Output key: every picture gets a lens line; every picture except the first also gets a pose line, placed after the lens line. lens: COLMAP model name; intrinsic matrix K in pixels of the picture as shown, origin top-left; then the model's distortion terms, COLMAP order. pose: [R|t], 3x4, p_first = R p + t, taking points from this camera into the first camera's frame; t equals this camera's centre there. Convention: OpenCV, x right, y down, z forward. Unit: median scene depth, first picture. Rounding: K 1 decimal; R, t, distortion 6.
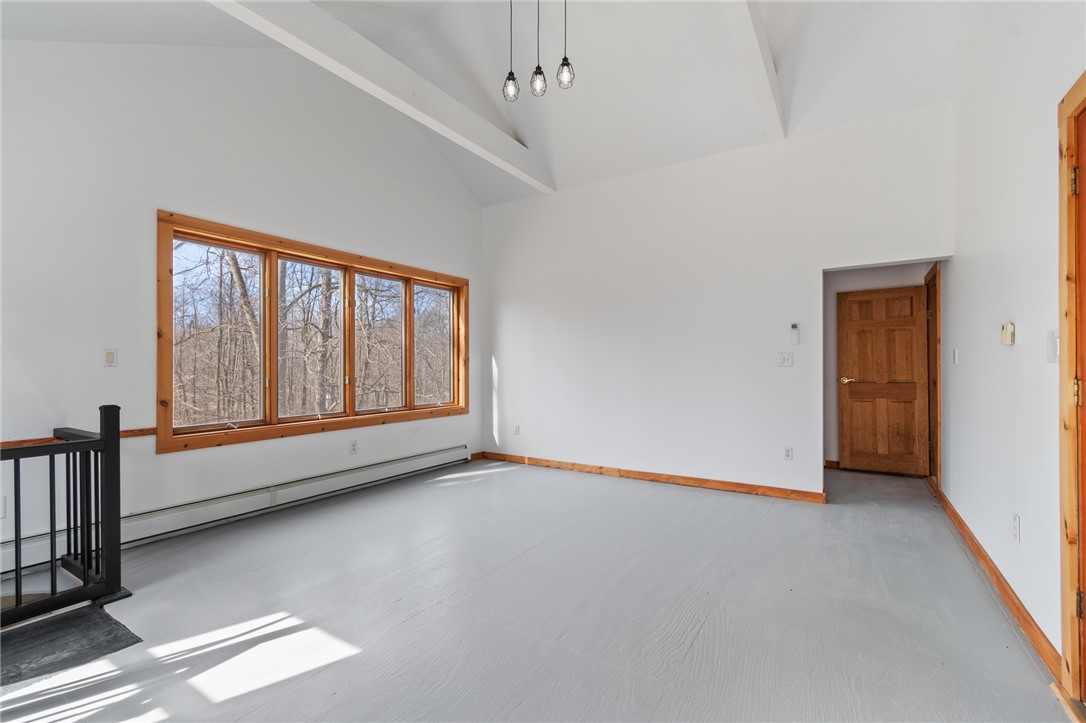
lens RADIAL K [[478.6, 0, 543.8], [0, 478.6, 361.6], [0, 0, 1]] dist [-0.004429, -0.000573]
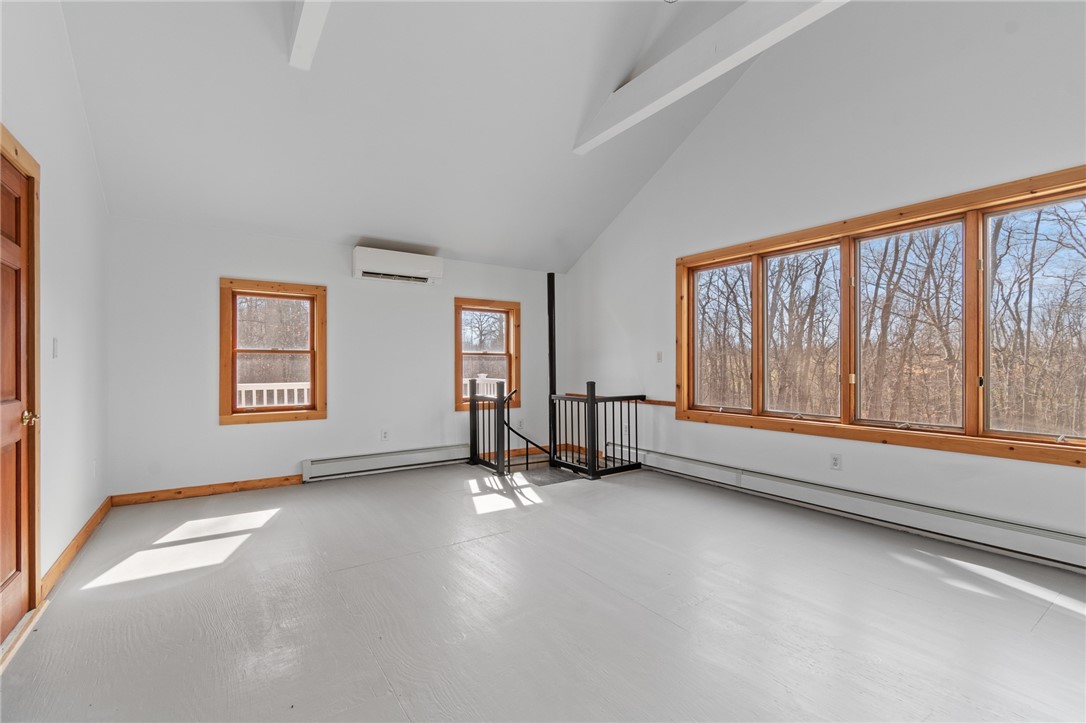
lens RADIAL K [[478.6, 0, 543.8], [0, 478.6, 365.0], [0, 0, 1]] dist [-0.004429, -0.000573]
pose [[-0.405973, 0.010609, -0.913824, 0.686488], [0.016621, 0.999853, 0.004224, 0.005156], [0.913734, -0.013473, -0.406089, 1.113054]]
